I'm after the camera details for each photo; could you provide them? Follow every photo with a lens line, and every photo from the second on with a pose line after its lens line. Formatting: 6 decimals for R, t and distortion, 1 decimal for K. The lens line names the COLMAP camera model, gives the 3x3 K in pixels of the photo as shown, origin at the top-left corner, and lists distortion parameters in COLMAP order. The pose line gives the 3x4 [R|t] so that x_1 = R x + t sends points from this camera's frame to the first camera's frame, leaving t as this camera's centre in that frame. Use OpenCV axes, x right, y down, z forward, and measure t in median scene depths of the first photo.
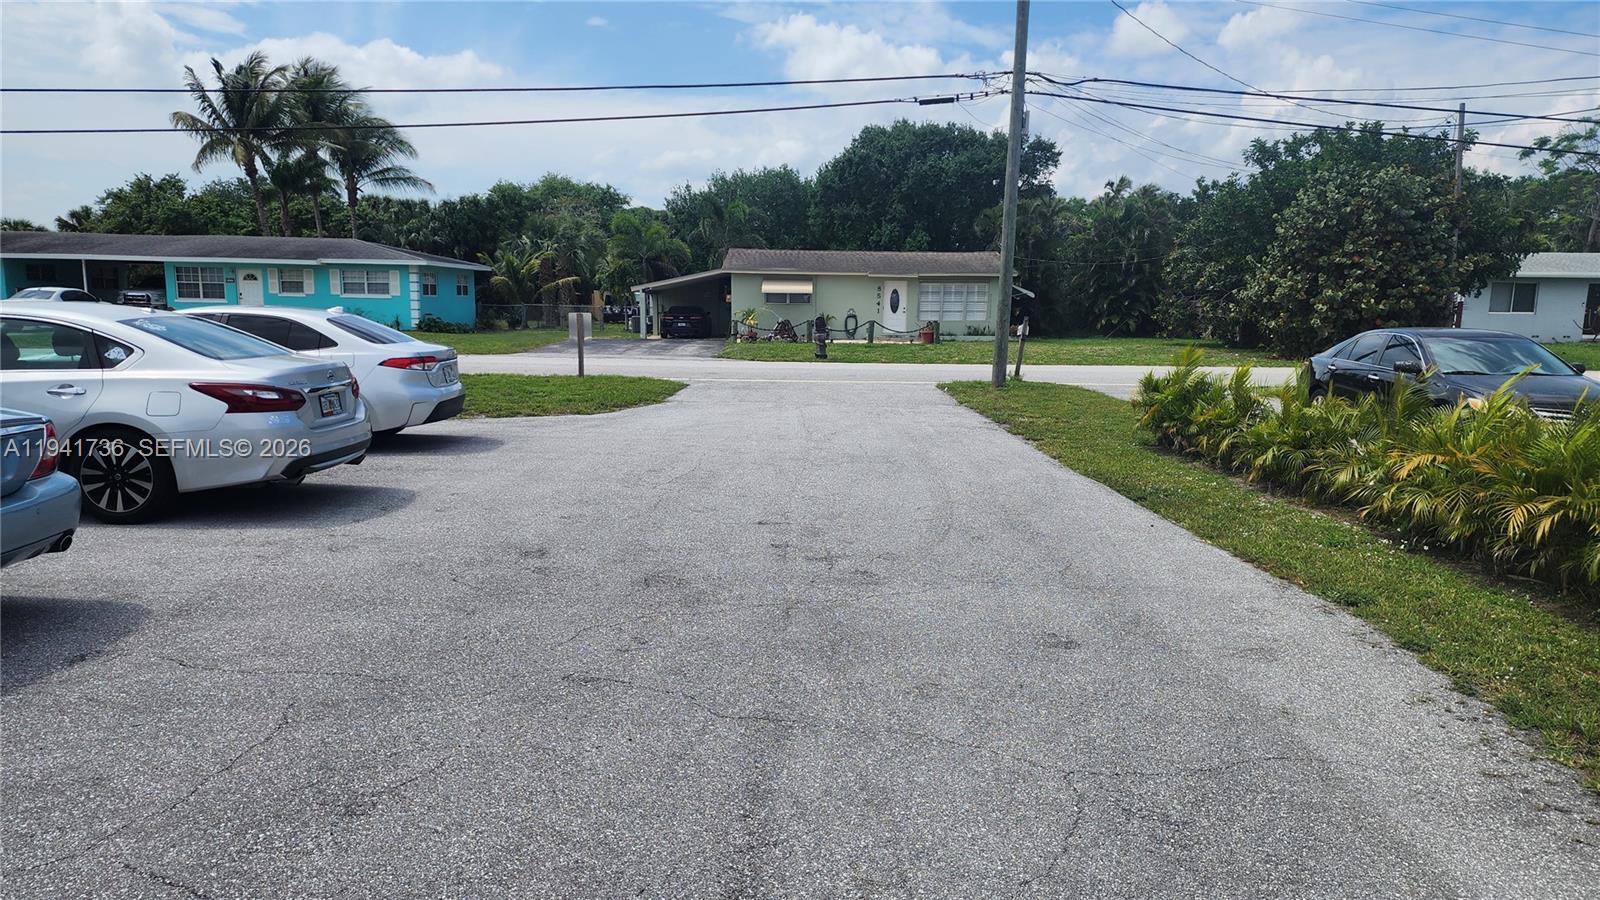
lens RADIAL K [[1059.5, 0, 794.6], [0, 1059.5, 456.4], [0, 0, 1]] dist [0.084061, -0.071647]
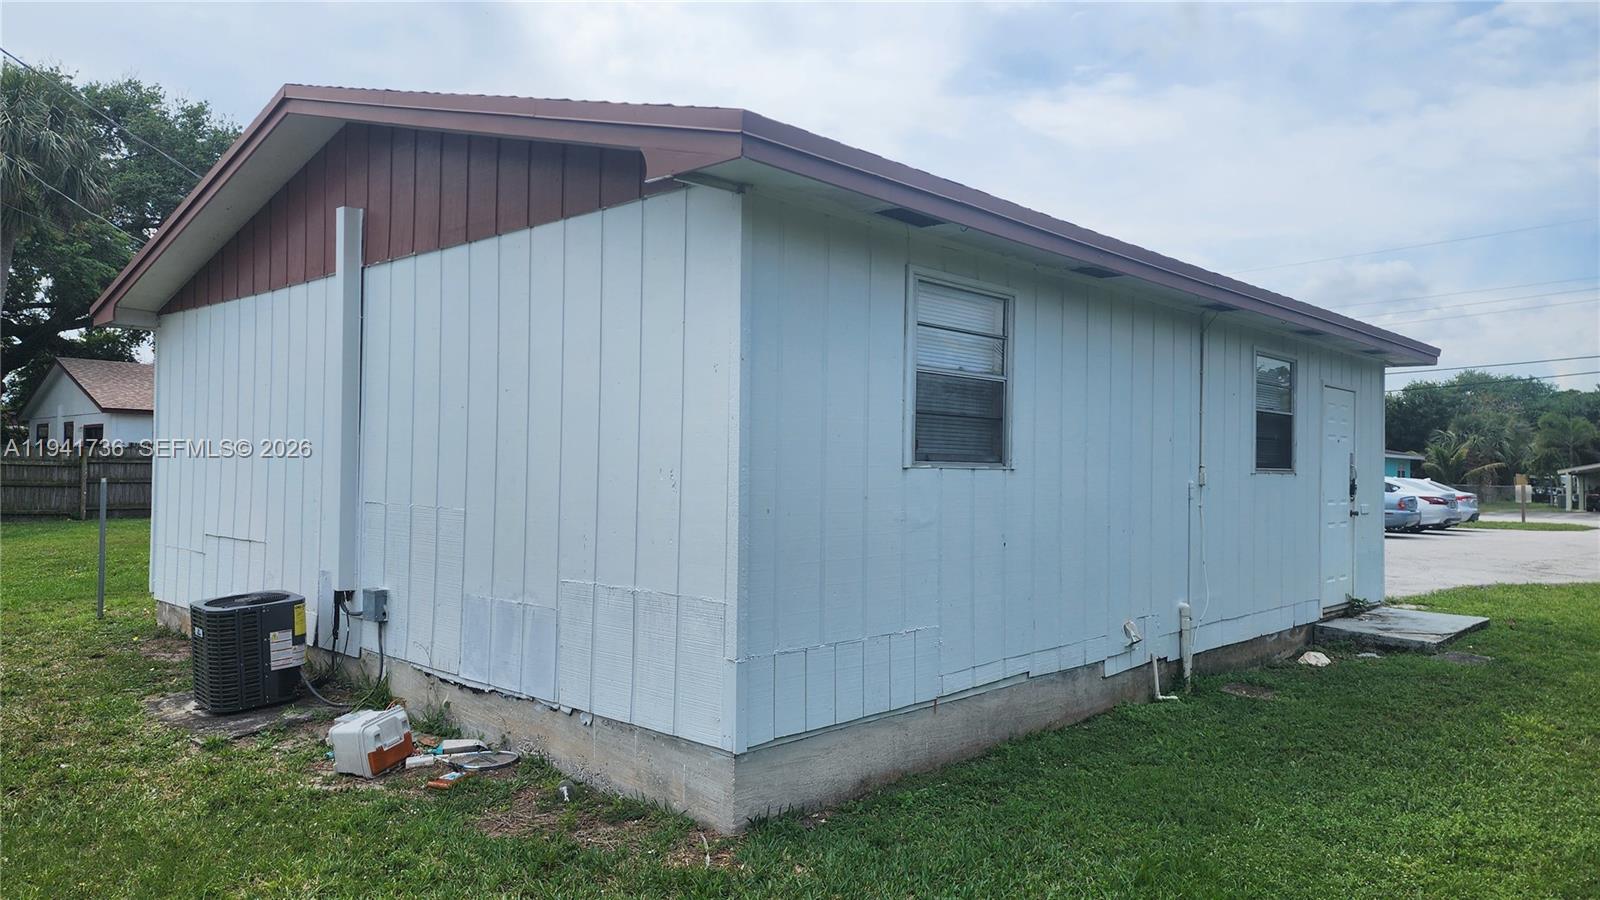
lens RADIAL K [[1059.5, 0, 793.7], [0, 1059.5, 451.9], [0, 0, 1]] dist [0.084061, -0.071647]
pose [[0.724489, -0.013076, -0.689162, 0.060807], [-0.107830, 0.985360, -0.132054, 0.068604], [0.680799, 0.169984, 0.712473, -0.425790]]
